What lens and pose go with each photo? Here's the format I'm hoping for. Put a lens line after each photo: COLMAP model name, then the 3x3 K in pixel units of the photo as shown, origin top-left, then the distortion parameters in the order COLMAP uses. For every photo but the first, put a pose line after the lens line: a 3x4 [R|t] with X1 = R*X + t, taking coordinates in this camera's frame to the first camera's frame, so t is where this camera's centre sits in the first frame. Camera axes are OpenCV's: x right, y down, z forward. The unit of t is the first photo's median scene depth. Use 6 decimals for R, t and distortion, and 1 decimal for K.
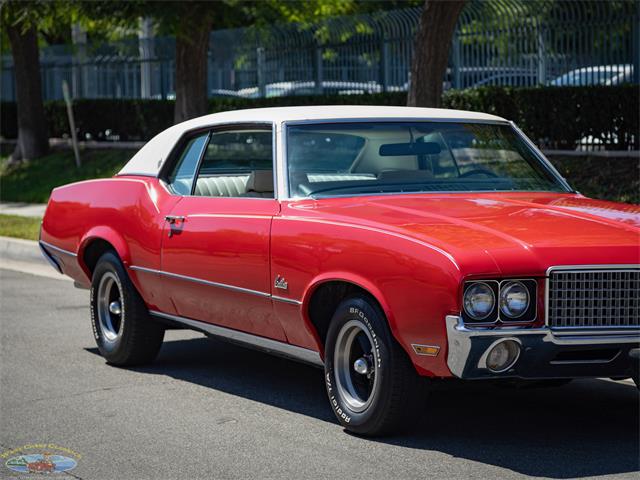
lens RADIAL K [[1986.3, 0, 294.5], [0, 1986.3, 241.3], [0, 0, 1]] dist [-0.074195, 0.667218]
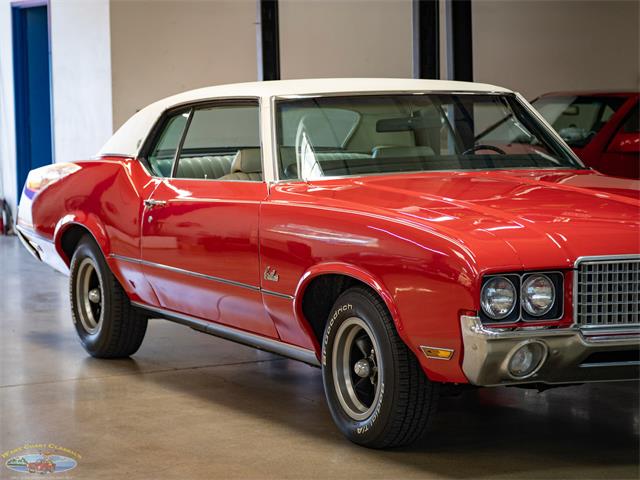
lens RADIAL K [[1877.2, 0, 320.0], [0, 1877.2, 240.0], [0, 0, 1]] dist [-0.020792, 0.053500]
pose [[0.999541, -0.020935, 0.021919, -0.003146], [0.020578, 0.999654, 0.016382, -0.010332], [-0.022254, -0.015924, 0.999626, 0.169510]]
